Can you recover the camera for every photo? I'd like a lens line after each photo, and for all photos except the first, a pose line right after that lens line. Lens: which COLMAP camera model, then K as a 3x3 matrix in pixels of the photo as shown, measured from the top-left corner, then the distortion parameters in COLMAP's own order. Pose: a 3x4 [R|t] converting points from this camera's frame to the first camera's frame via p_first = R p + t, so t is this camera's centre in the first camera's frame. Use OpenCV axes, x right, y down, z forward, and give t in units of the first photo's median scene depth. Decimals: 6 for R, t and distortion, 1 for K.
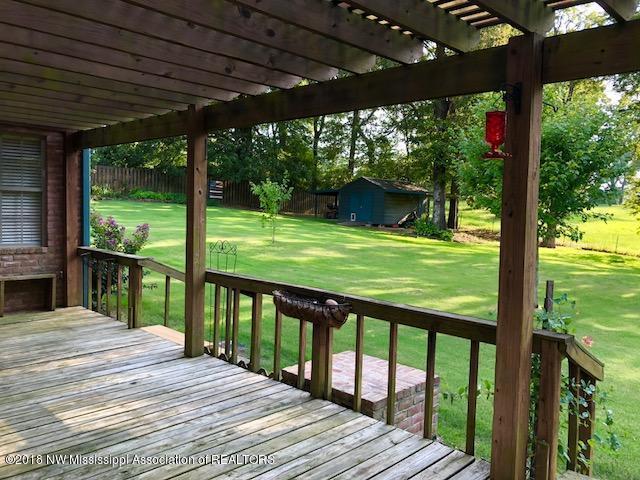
lens RADIAL K [[527.1, 0, 323.9], [0, 527.1, 236.4], [0, 0, 1]] dist [0.056335, -0.087938]
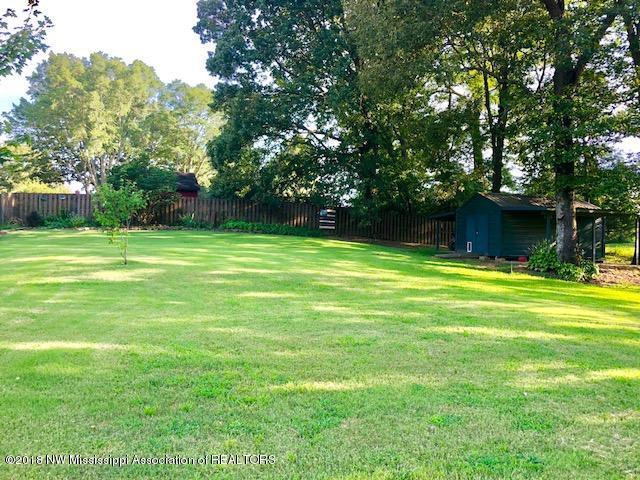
lens RADIAL K [[527.1, 0, 323.9], [0, 527.1, 236.4], [0, 0, 1]] dist [0.056335, -0.087938]
pose [[0.849955, -0.022372, -0.526380, 0.277145], [-0.024000, 0.996417, -0.081102, 0.013231], [0.526308, 0.081566, 0.846373, 0.274228]]
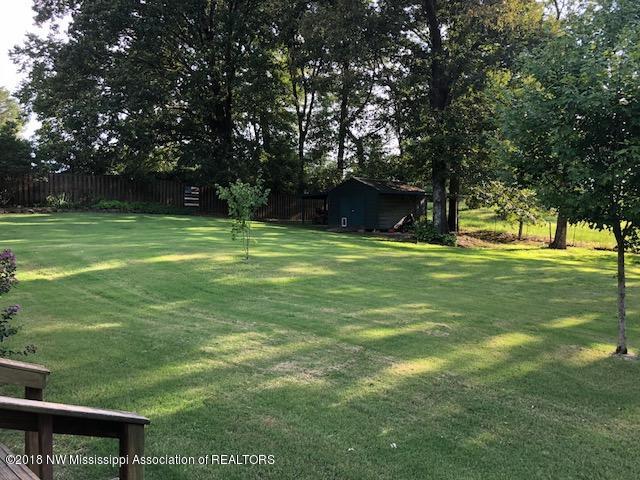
lens RADIAL K [[527.1, 0, 323.9], [0, 527.1, 236.4], [0, 0, 1]] dist [0.056335, -0.087938]
pose [[0.999337, -0.031810, 0.017688, 0.004236], [0.031963, 0.999454, -0.008398, -0.005840], [-0.017412, 0.008958, 0.999808, 0.100447]]
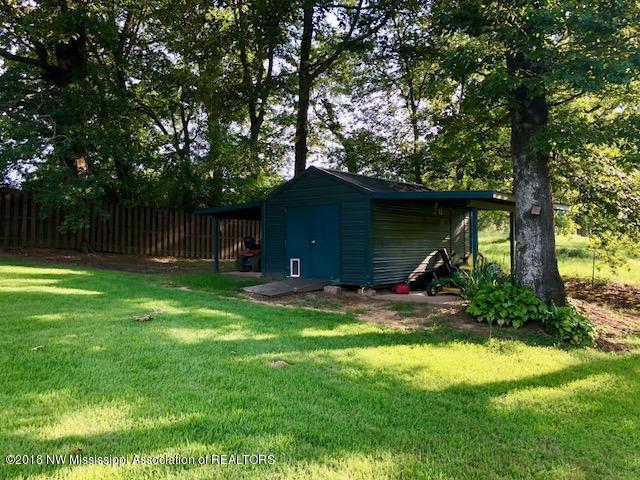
lens RADIAL K [[527.1, 0, 323.9], [0, 527.1, 236.4], [0, 0, 1]] dist [0.056335, -0.087938]
pose [[0.998882, -0.039528, 0.025928, 0.070172], [0.041186, 0.996911, -0.066873, -0.033280], [-0.023205, 0.067867, 0.997425, 0.617326]]
